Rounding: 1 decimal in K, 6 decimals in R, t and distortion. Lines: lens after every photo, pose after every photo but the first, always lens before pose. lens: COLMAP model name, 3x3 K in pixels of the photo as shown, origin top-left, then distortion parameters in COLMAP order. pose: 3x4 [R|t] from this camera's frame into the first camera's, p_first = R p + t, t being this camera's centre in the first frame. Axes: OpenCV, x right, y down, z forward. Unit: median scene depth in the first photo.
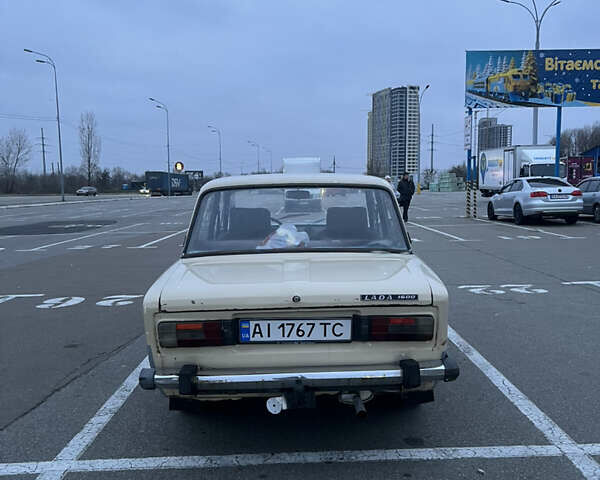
lens RADIAL K [[593.4, 0, 304.4], [0, 593.4, 238.1], [0, 0, 1]] dist [0.103302, -0.239455]
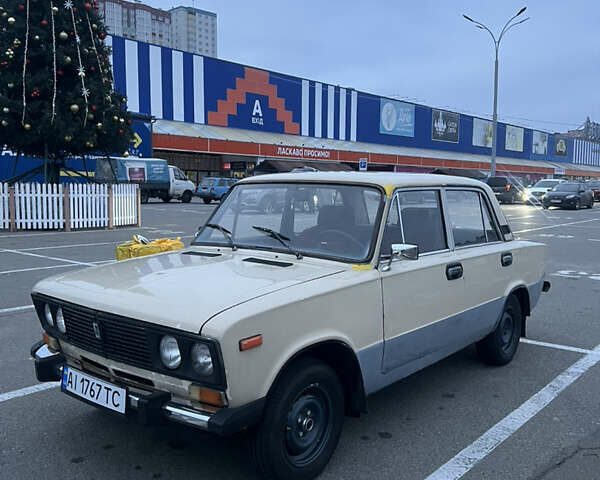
lens RADIAL K [[593.4, 0, 304.4], [0, 593.4, 238.1], [0, 0, 1]] dist [0.103302, -0.239455]
pose [[-0.772532, -0.037047, 0.633894, -0.857076], [0.062400, 0.989035, 0.133850, -0.209187], [-0.631902, 0.142959, -0.761749, 2.840134]]
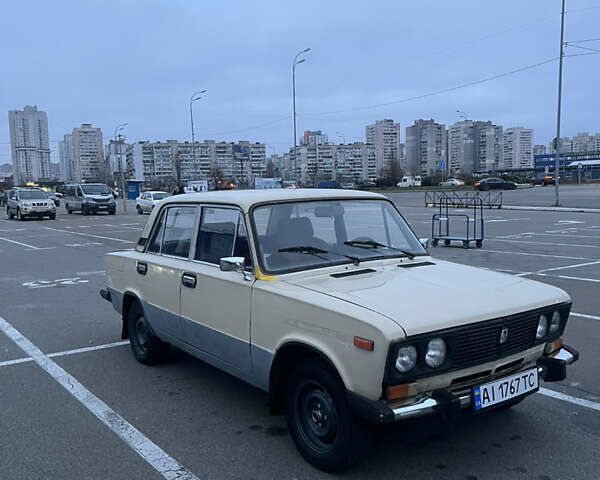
lens RADIAL K [[593.4, 0, 304.4], [0, 593.4, 238.1], [0, 0, 1]] dist [0.103302, -0.239455]
pose [[-0.805065, 0.095199, -0.585497, 0.859250], [-0.003274, 0.986310, 0.164871, -0.299975], [0.593177, 0.134649, -0.793732, 2.952785]]
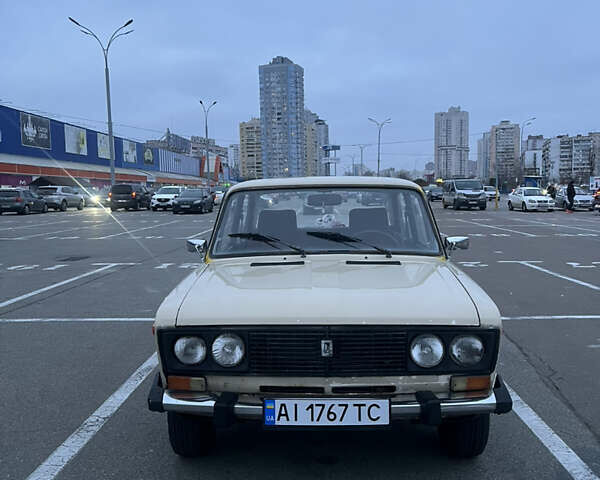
lens RADIAL K [[593.4, 0, 304.4], [0, 593.4, 238.1], [0, 0, 1]] dist [0.103302, -0.239455]
pose [[-0.998847, 0.038866, 0.028174, -0.015690], [0.042824, 0.986647, 0.157145, -0.255195], [-0.021690, 0.158170, -0.987174, 3.179143]]
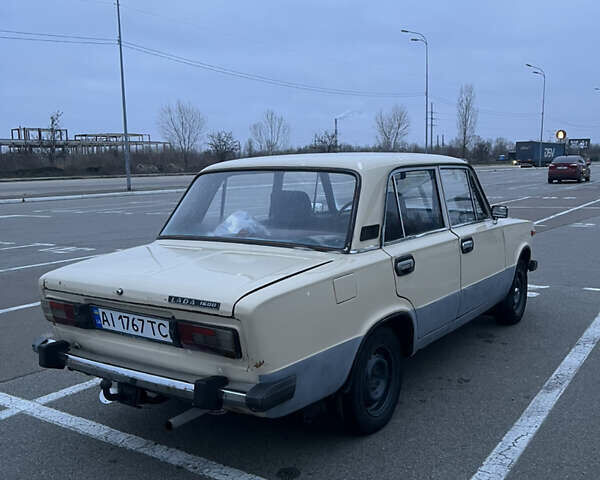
lens RADIAL K [[593.4, 0, 304.4], [0, 593.4, 238.1], [0, 0, 1]] dist [0.103302, -0.239455]
pose [[0.816503, 0.066488, -0.573500, 0.735274], [-0.038715, 0.997416, 0.060514, -0.051394], [0.576042, -0.027207, 0.816967, 0.361219]]
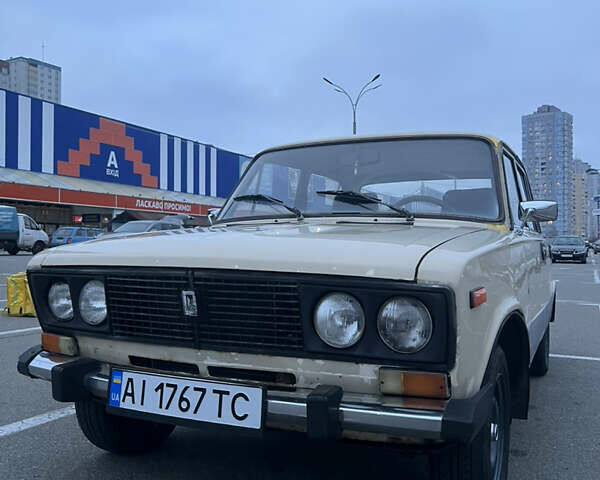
lens RADIAL K [[593.4, 0, 304.4], [0, 593.4, 238.1], [0, 0, 1]] dist [0.103302, -0.239455]
pose [[-0.903414, 0.023840, 0.428106, -0.373399], [0.050163, 0.997473, 0.050310, -0.048636], [-0.425825, 0.066926, -0.902327, 2.829883]]
